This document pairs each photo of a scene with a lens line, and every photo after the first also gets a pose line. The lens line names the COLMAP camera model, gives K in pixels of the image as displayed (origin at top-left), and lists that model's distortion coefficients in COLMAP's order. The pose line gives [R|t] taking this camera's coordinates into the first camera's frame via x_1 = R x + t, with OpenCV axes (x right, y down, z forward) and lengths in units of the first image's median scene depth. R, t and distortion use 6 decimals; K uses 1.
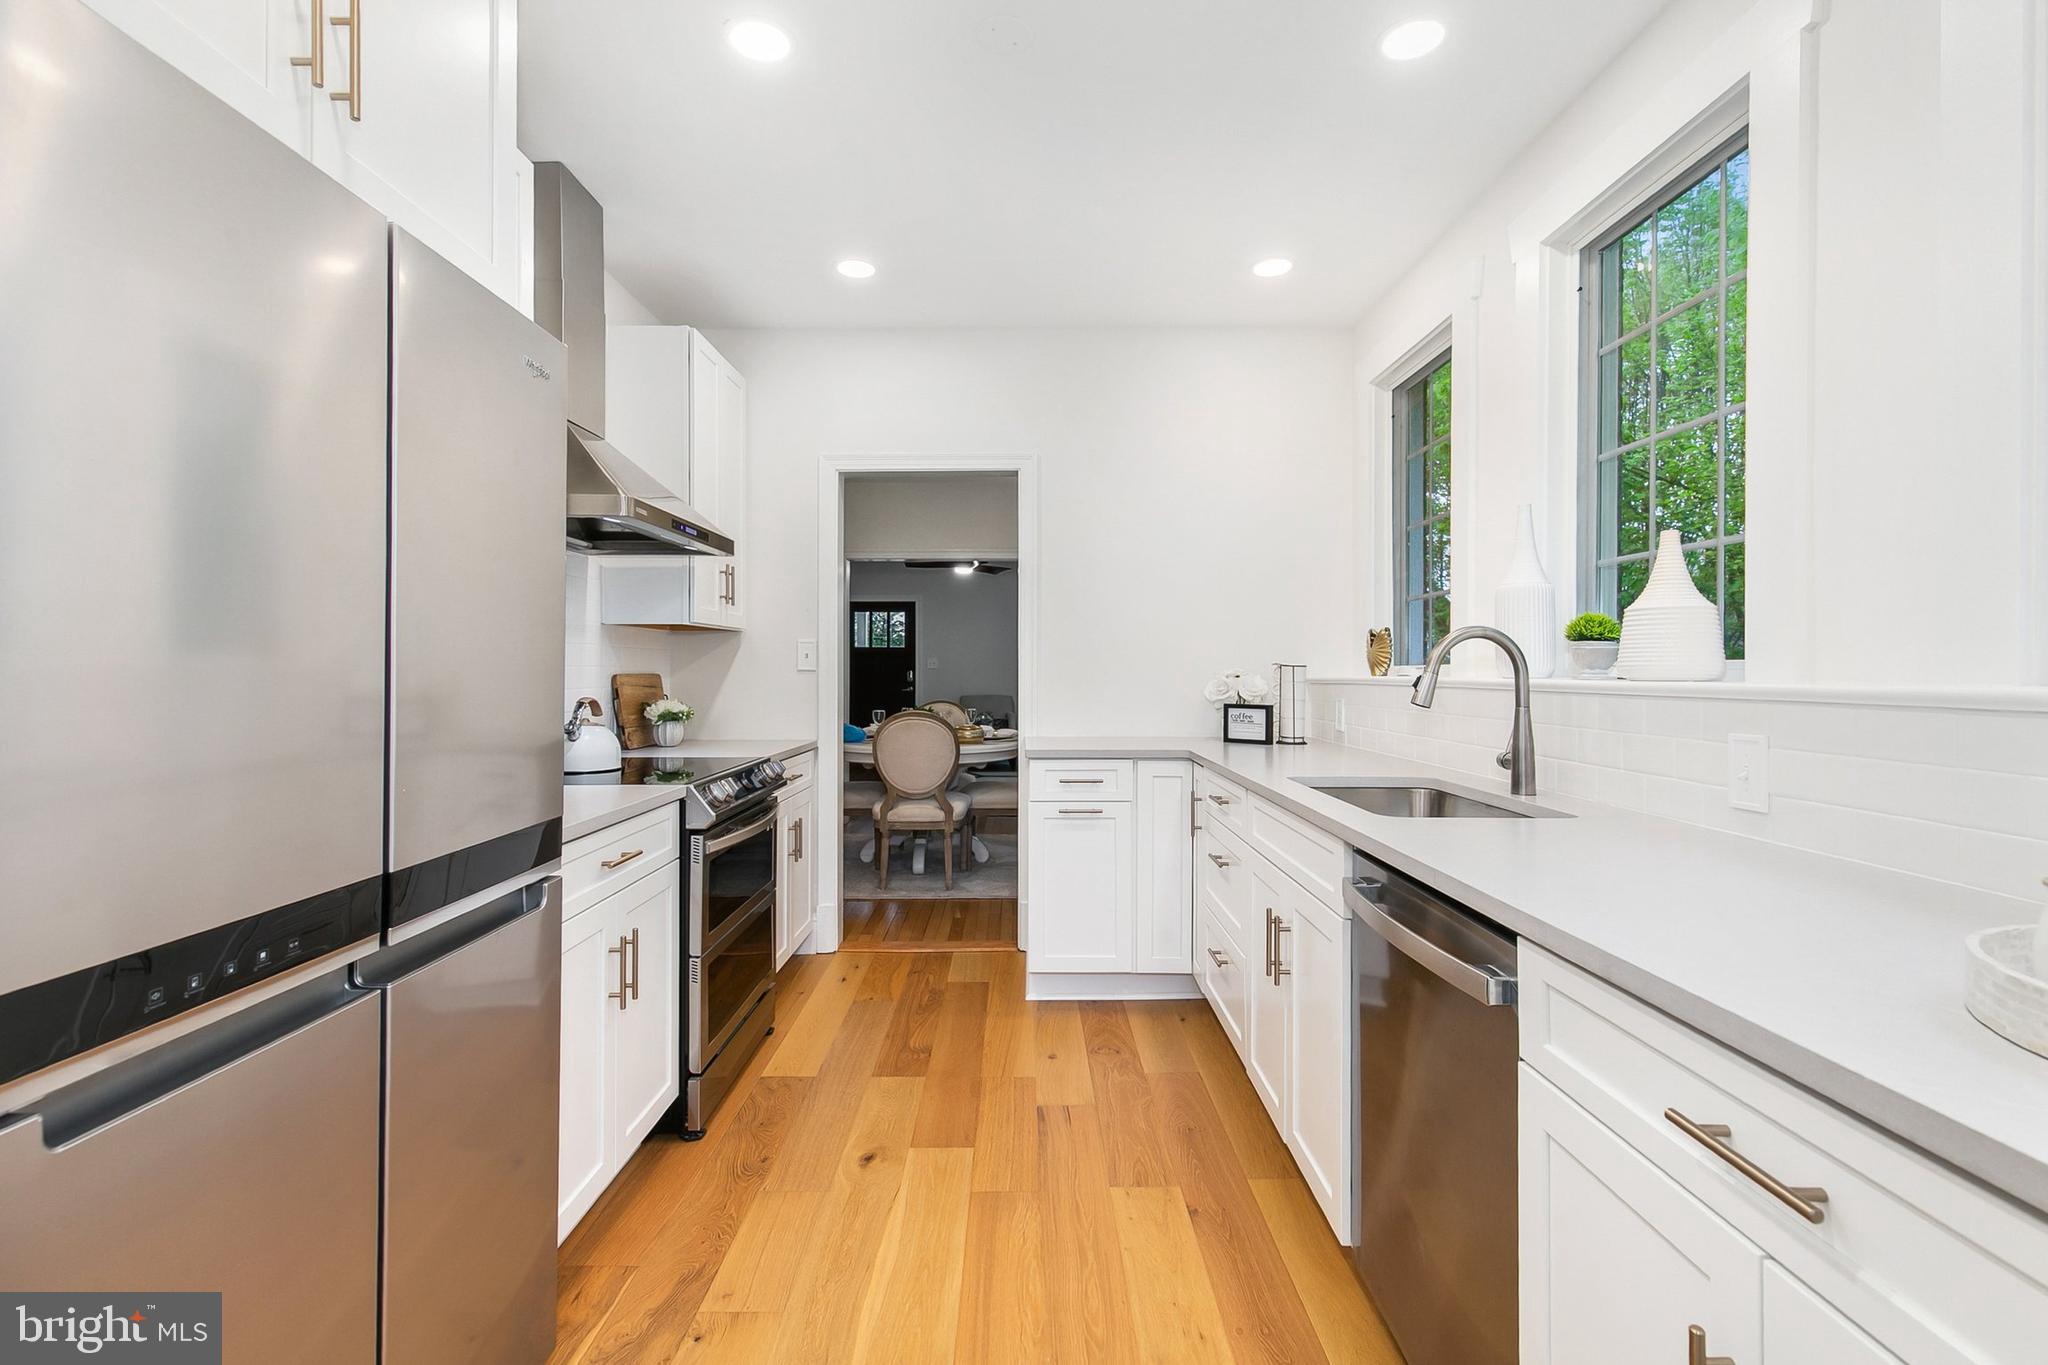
lens RADIAL K [[934.5, 0, 1026.5], [0, 934.5, 661.7], [0, 0, 1]] dist [0.002221, -0.000636]
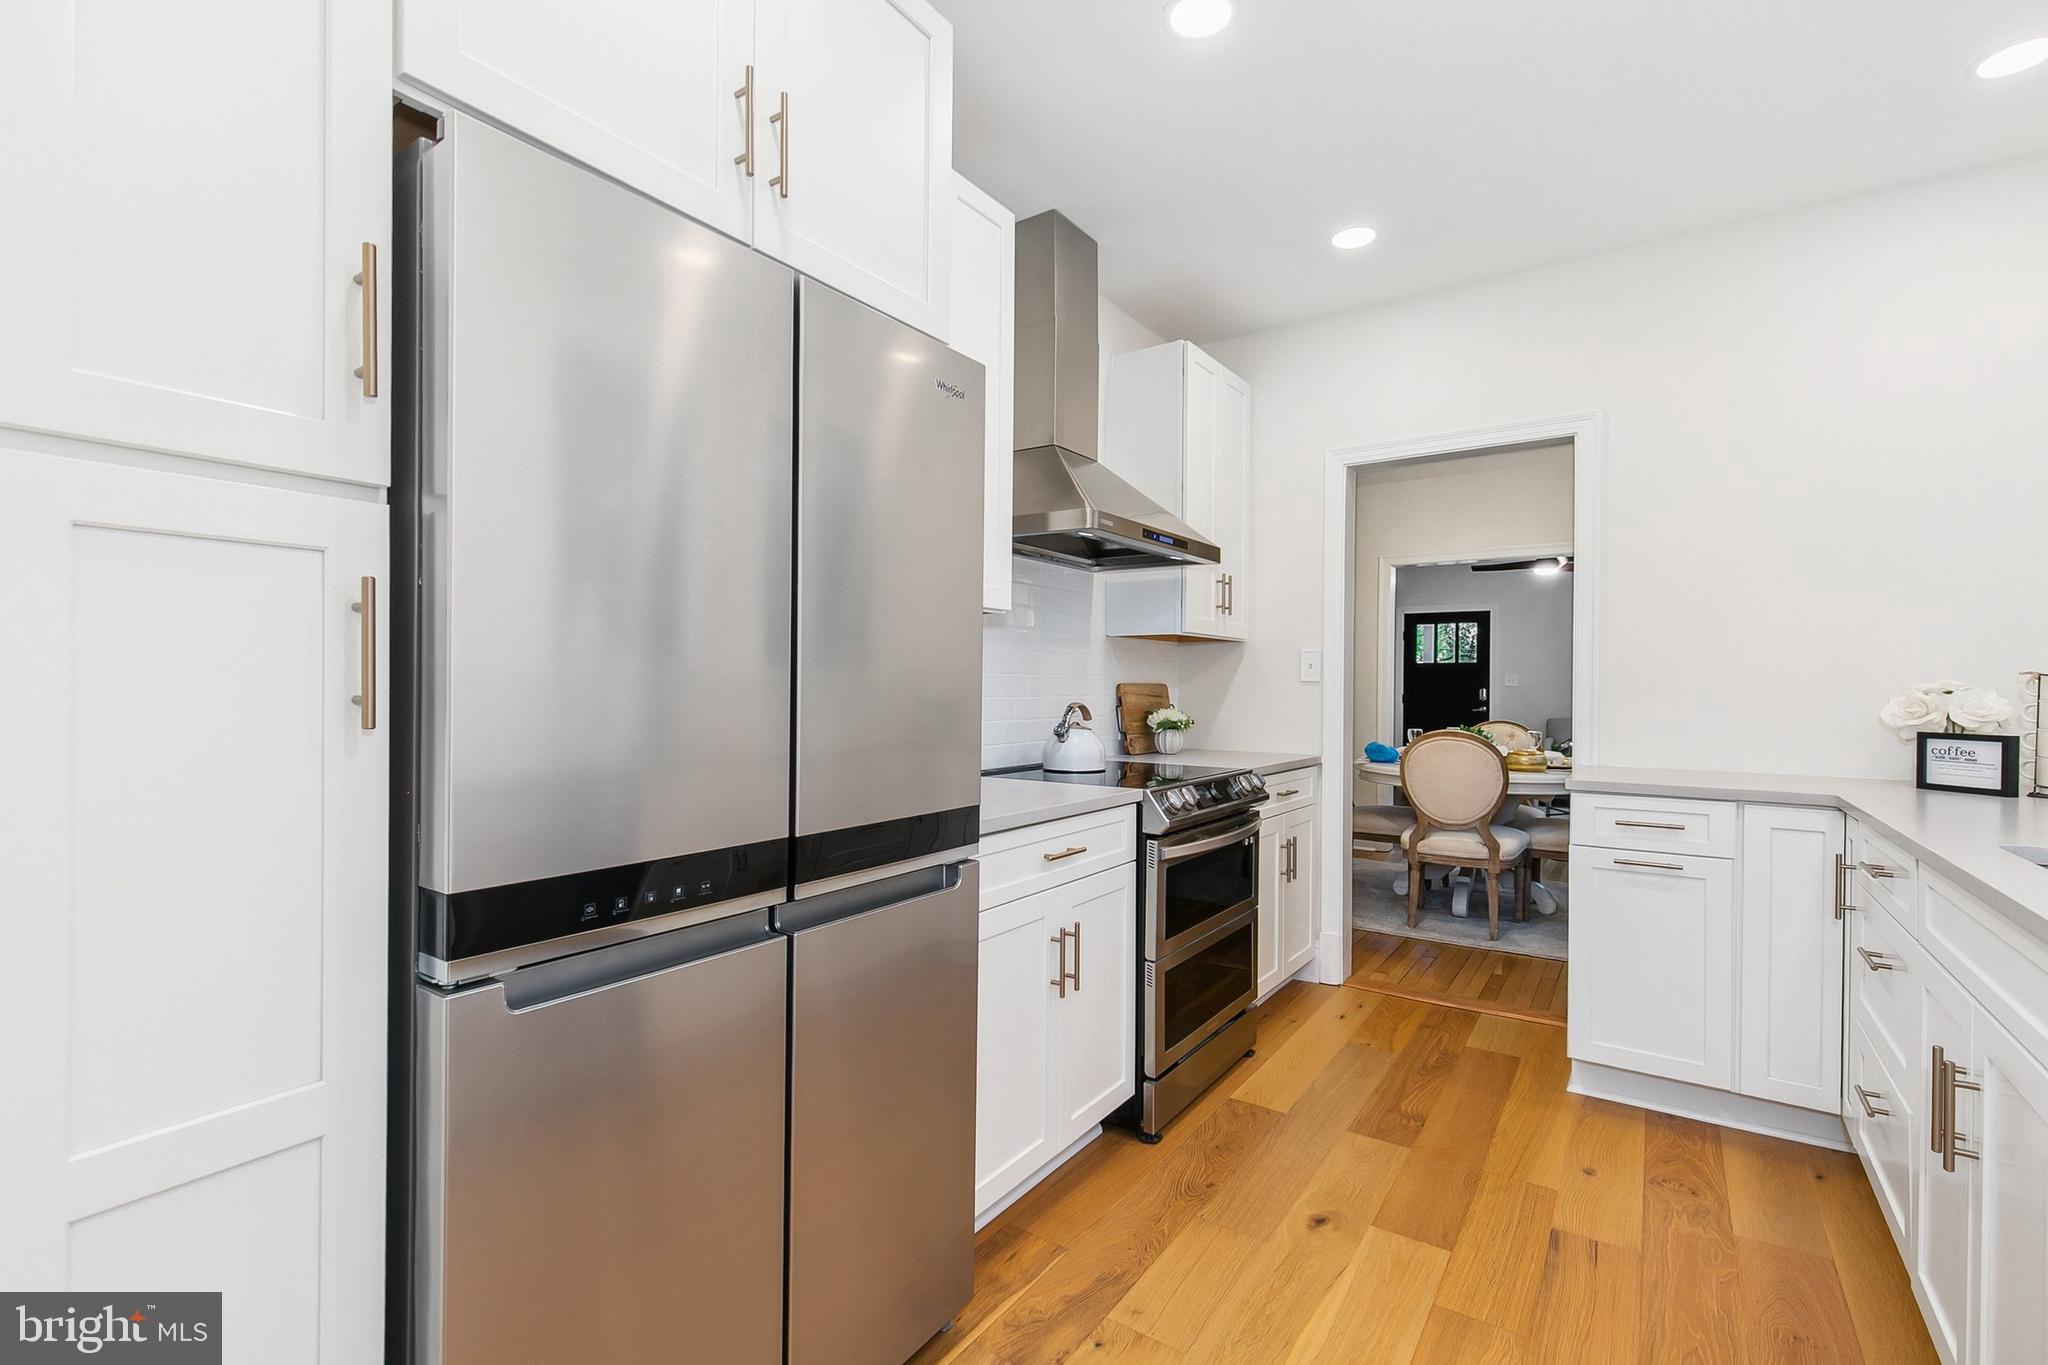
lens RADIAL K [[924.0, 0, 1015.4], [0, 924.0, 684.7], [0, 0, 1]] dist [0.011456, -0.005086]
pose [[0.816142, 0.006072, -0.577819, 0.078219], [-0.003619, 0.999979, 0.005397, 0.010914], [0.577839, -0.002313, 0.816147, 0.082441]]
